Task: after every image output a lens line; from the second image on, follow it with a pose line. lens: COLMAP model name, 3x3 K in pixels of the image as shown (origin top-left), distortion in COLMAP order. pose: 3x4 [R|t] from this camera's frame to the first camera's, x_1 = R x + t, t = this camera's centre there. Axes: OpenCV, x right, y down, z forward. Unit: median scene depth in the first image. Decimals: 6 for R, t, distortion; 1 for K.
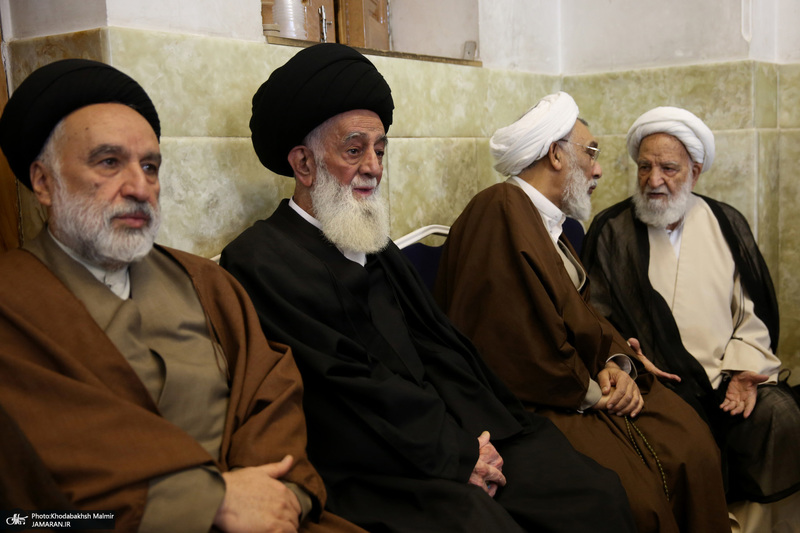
lens RADIAL K [[1021.4, 0, 457.0], [0, 1021.4, 277.5], [0, 0, 1]] dist [0.020300, 0.000000]
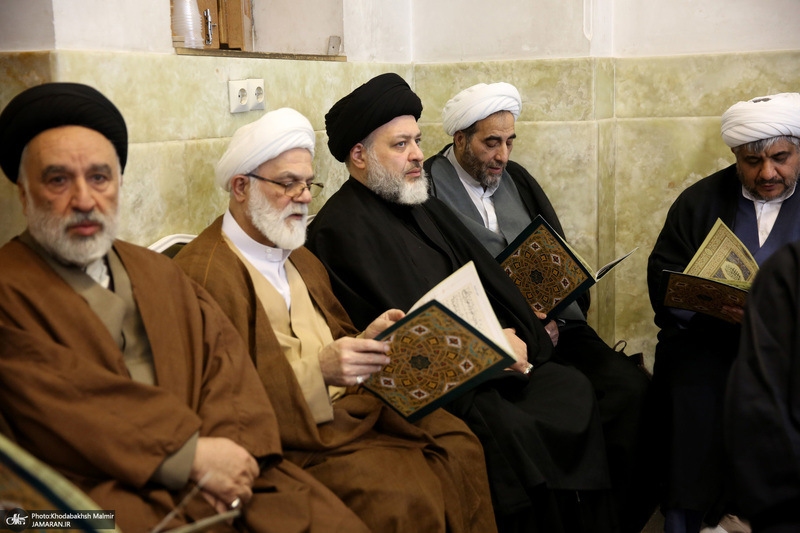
lens RADIAL K [[1204.4, 0, 402.3], [0, 1204.4, 272.1], [0, 0, 1]] dist [0.094609, 0.000000]
pose [[0.988412, -0.012347, 0.151294, -0.110483], [0.008211, 0.999576, 0.027936, -0.022880], [-0.151575, -0.026370, 0.988094, -0.247544]]
